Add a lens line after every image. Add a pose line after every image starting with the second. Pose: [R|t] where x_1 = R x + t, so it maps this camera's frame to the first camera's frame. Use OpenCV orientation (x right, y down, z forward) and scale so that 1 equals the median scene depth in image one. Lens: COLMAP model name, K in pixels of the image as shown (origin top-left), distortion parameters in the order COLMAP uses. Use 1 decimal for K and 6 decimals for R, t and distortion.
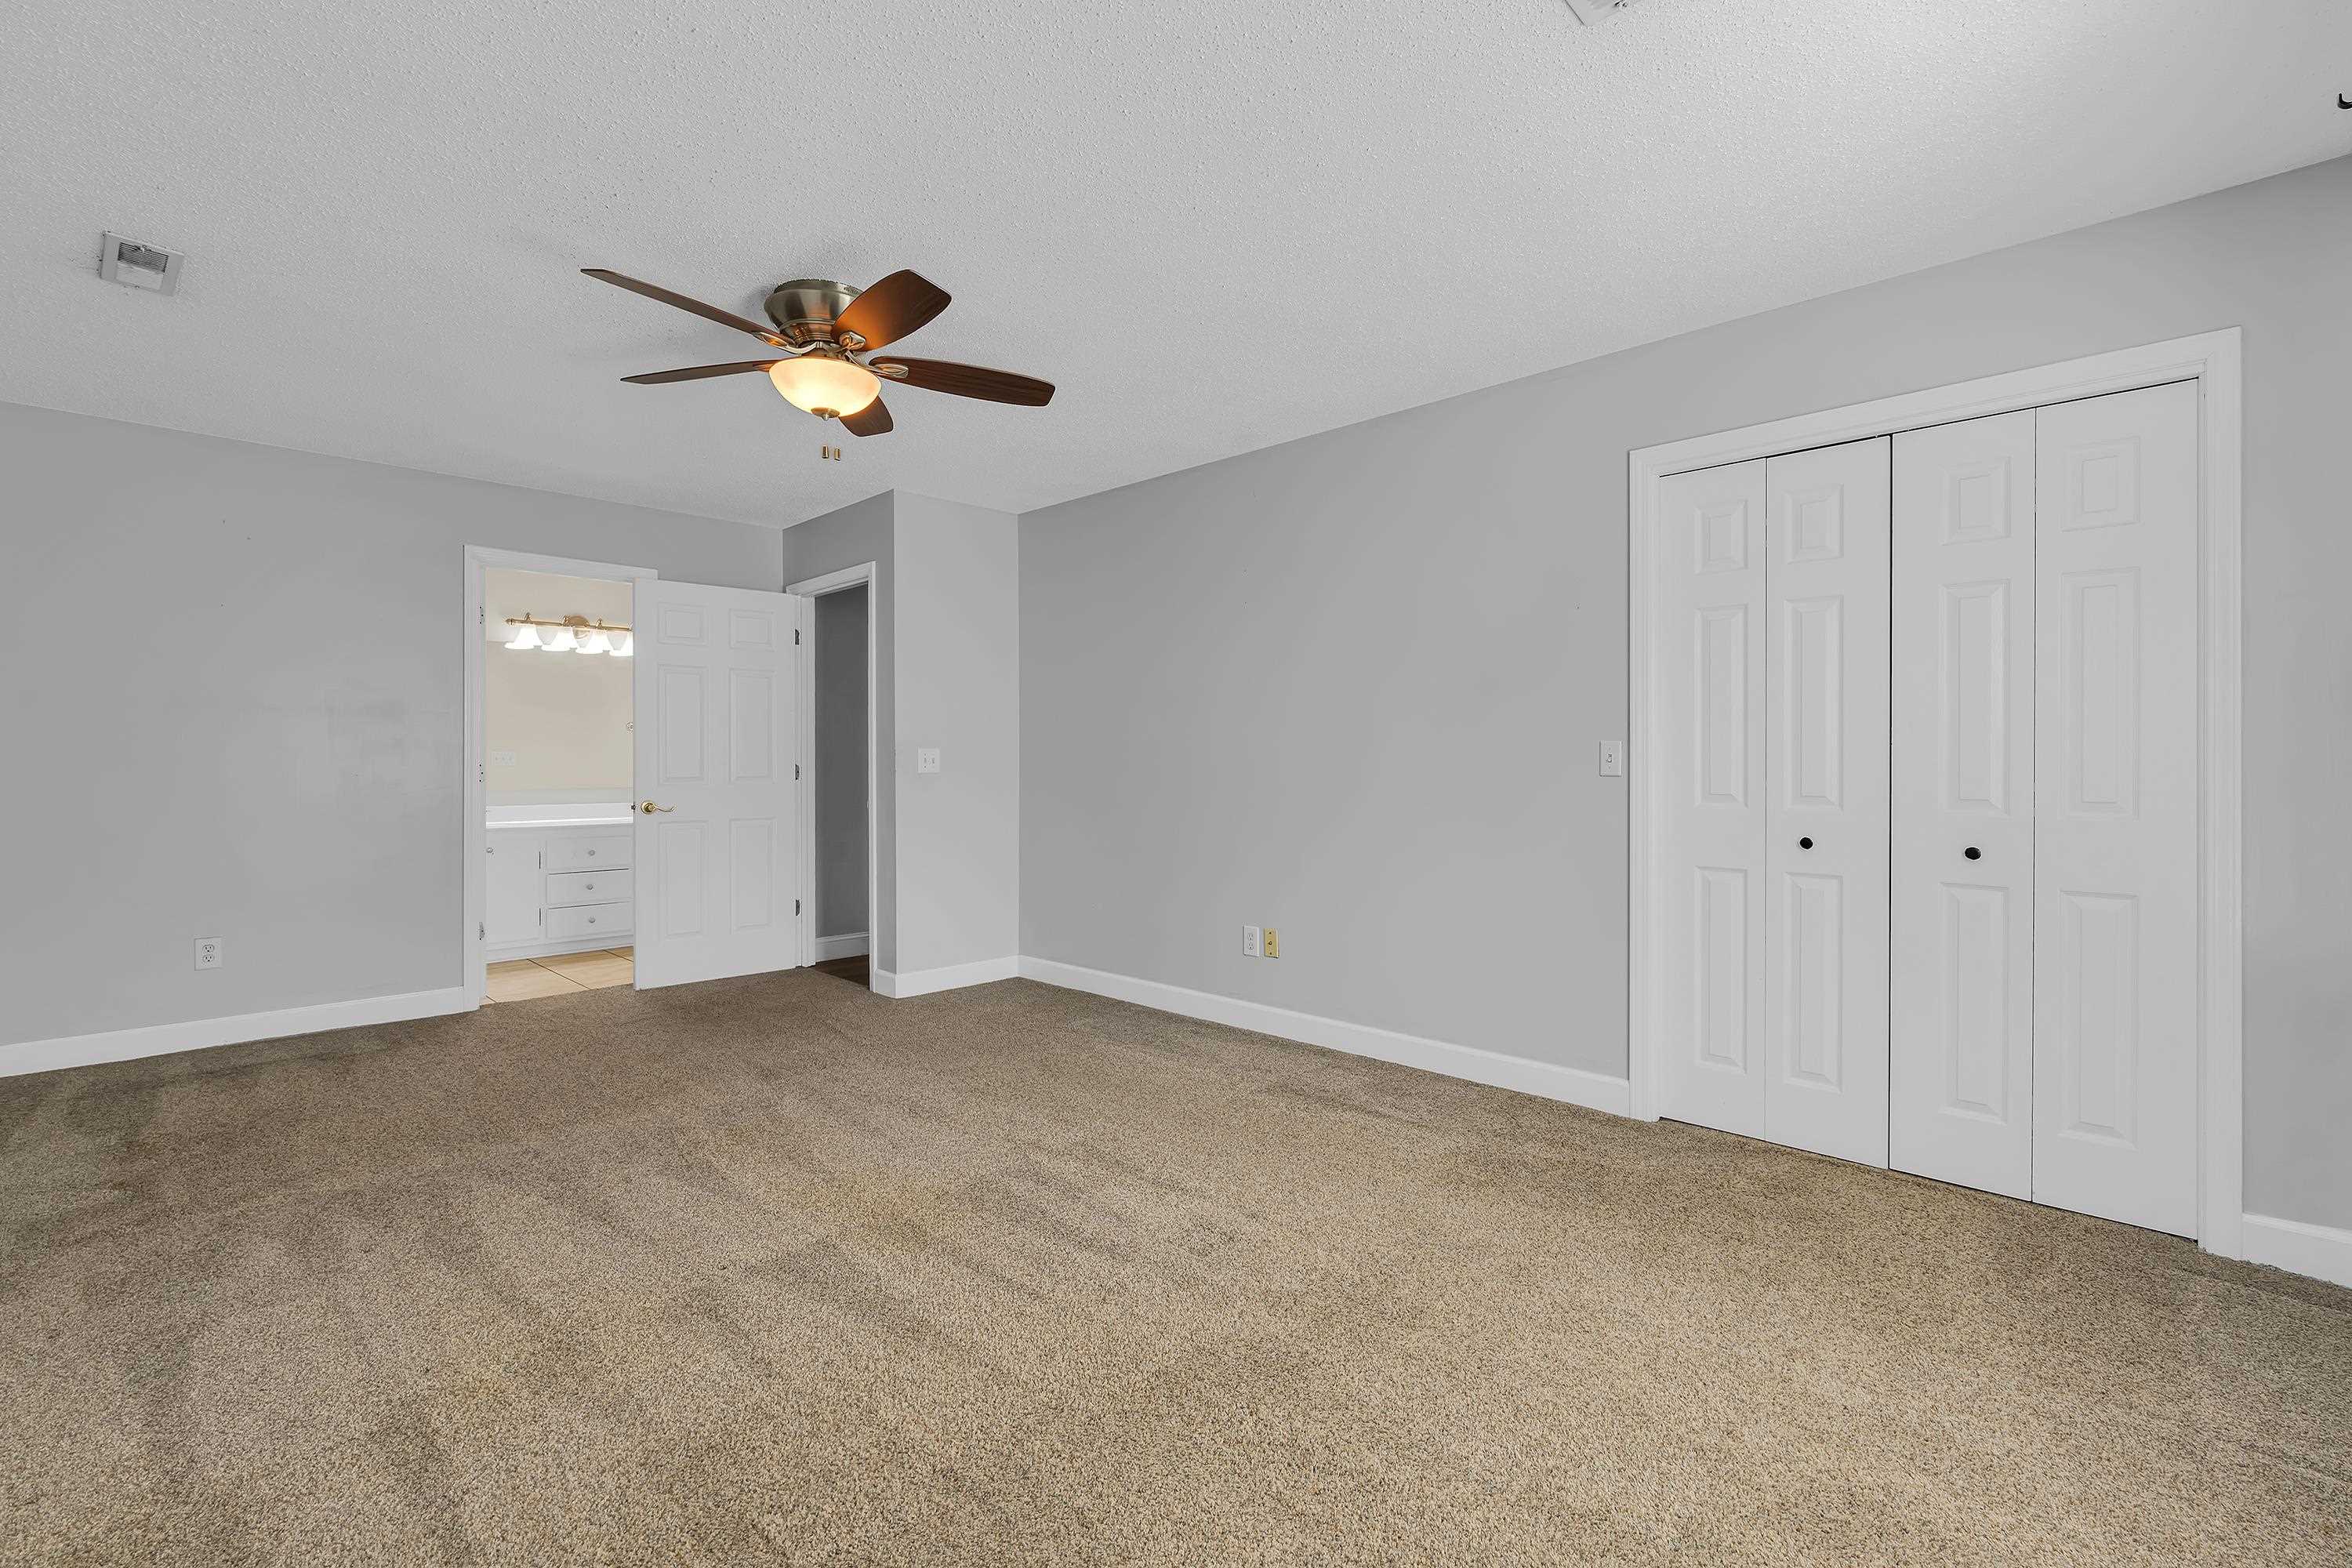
lens RADIAL K [[1025.6, 0, 1179.5], [0, 1025.6, 787.0], [0, 0, 1]] dist [-0.003239, -0.000375]
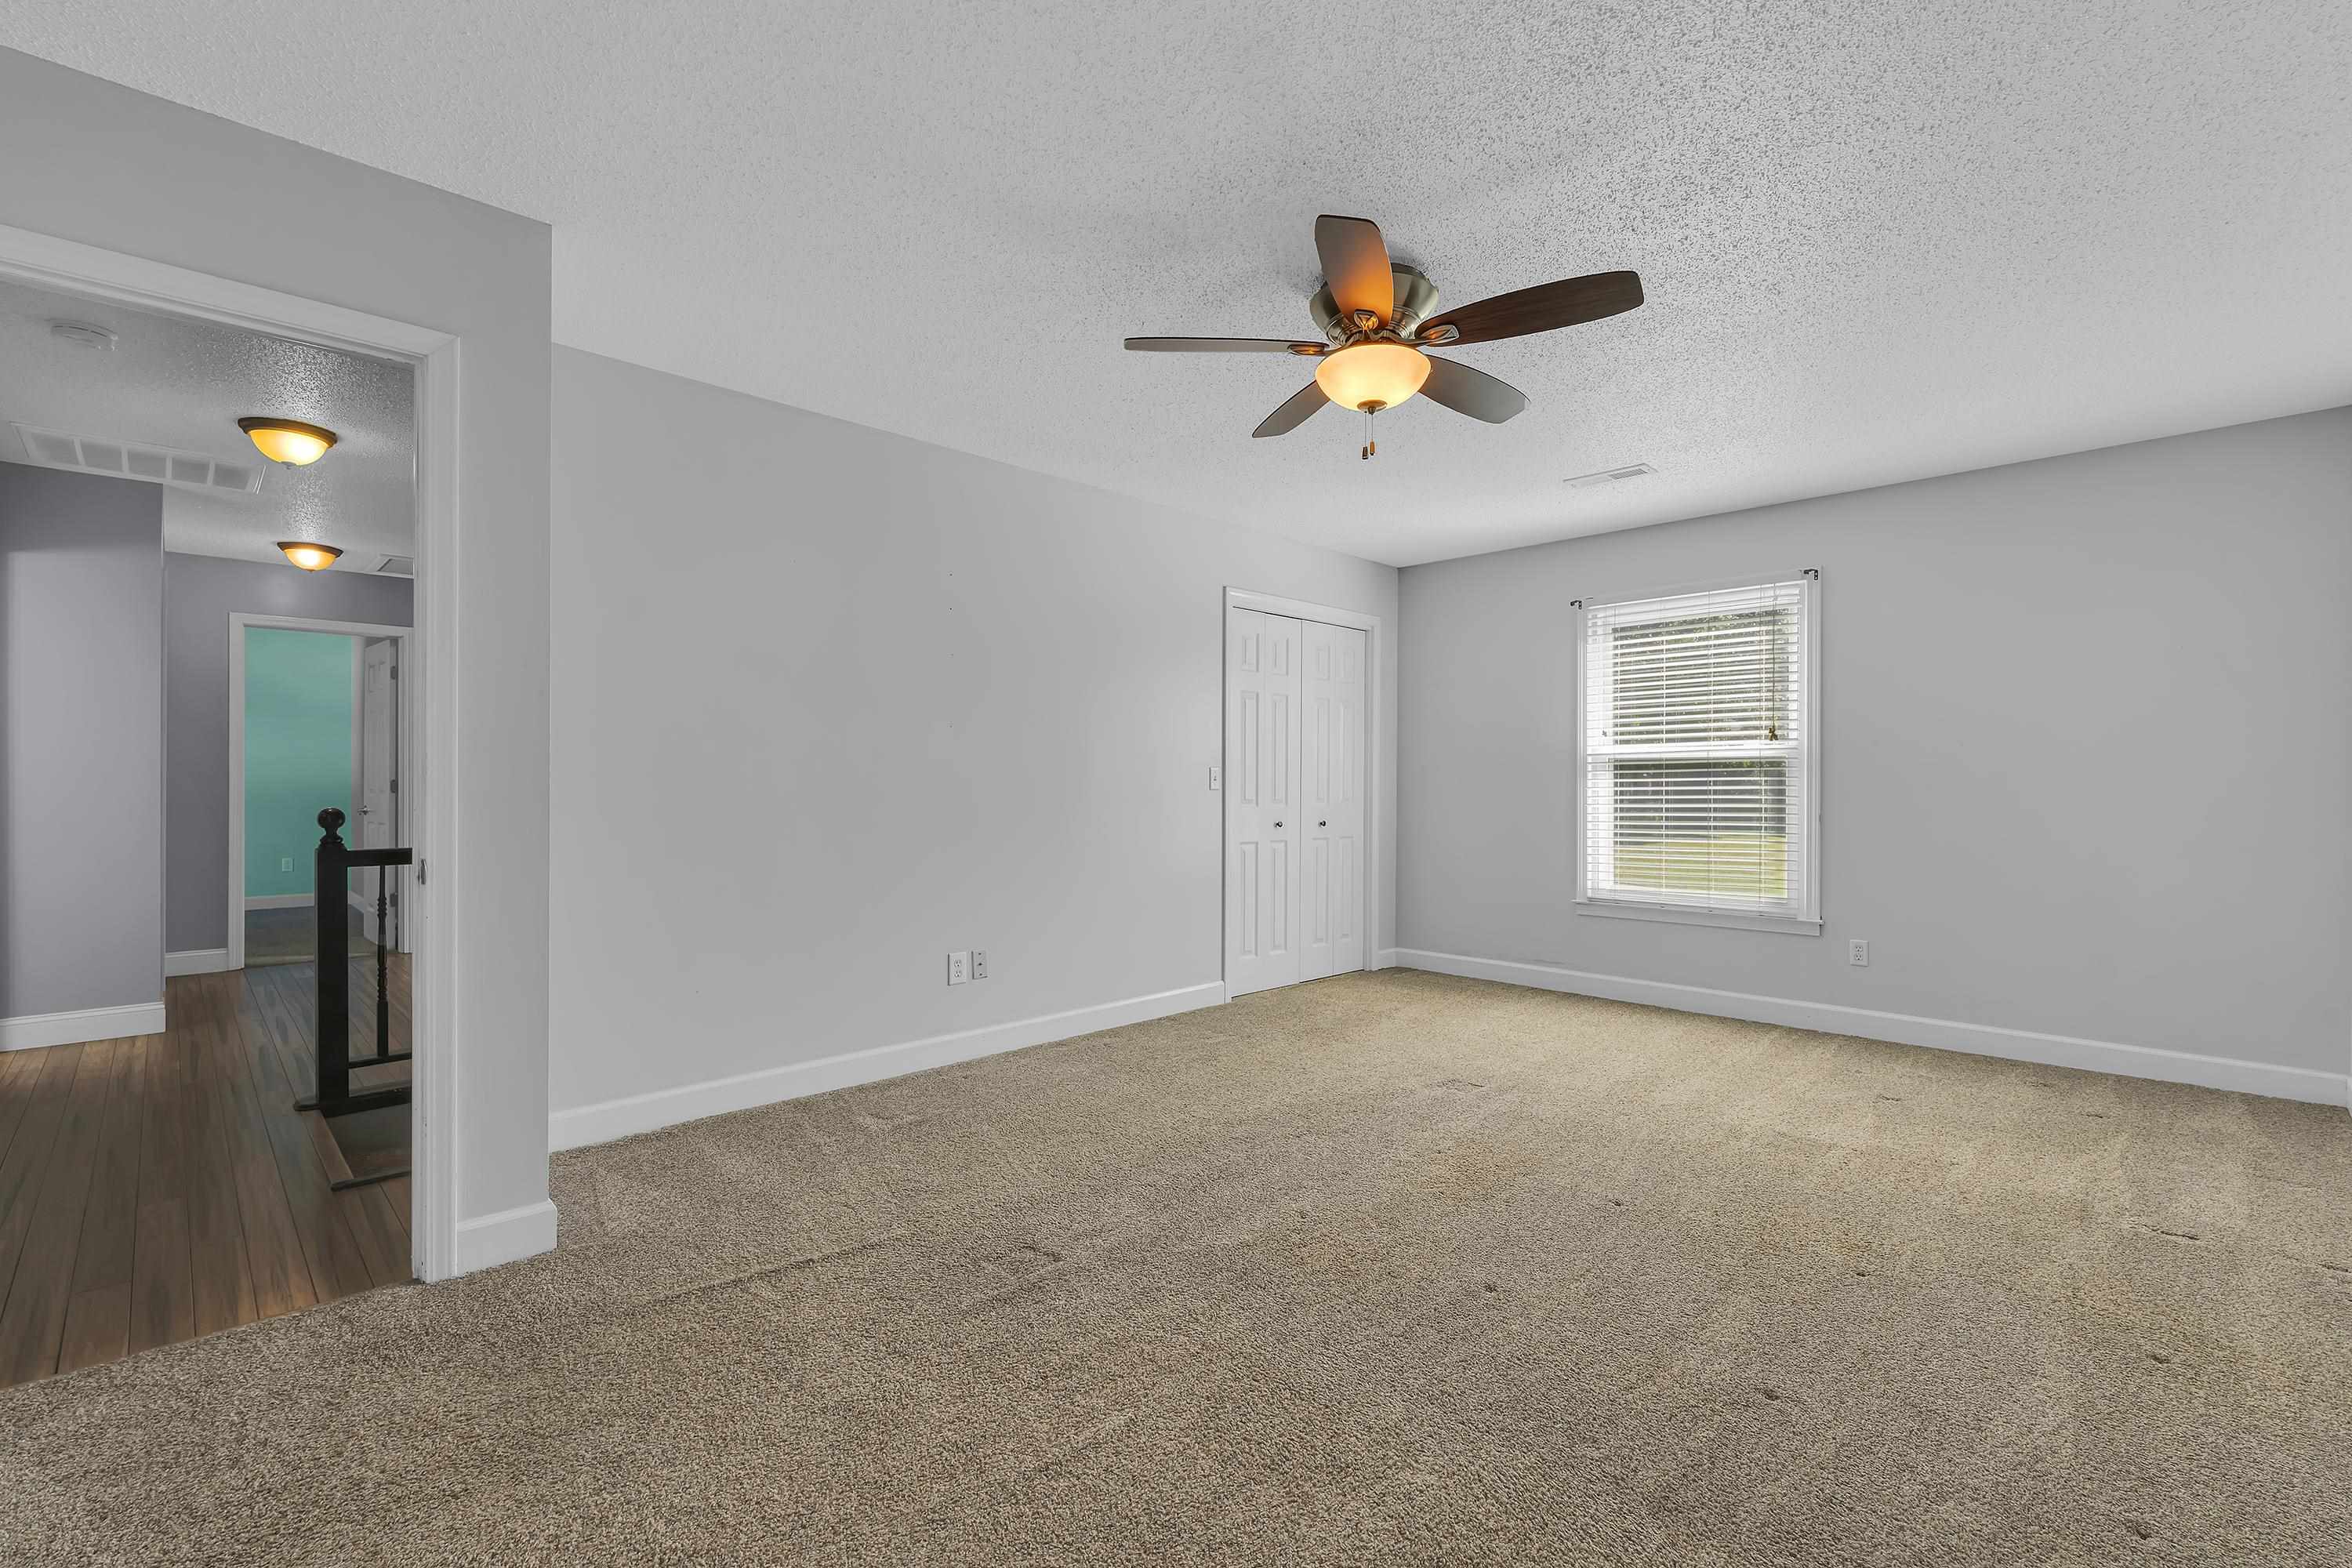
lens RADIAL K [[1025.6, 0, 1179.5], [0, 1025.6, 787.0], [0, 0, 1]] dist [-0.003239, -0.000375]
pose [[-0.001543, -0.001199, 0.999998, -0.884536], [0.013112, 0.999913, 0.001219, -0.013471], [-0.999913, 0.013114, -0.001527, 0.815788]]
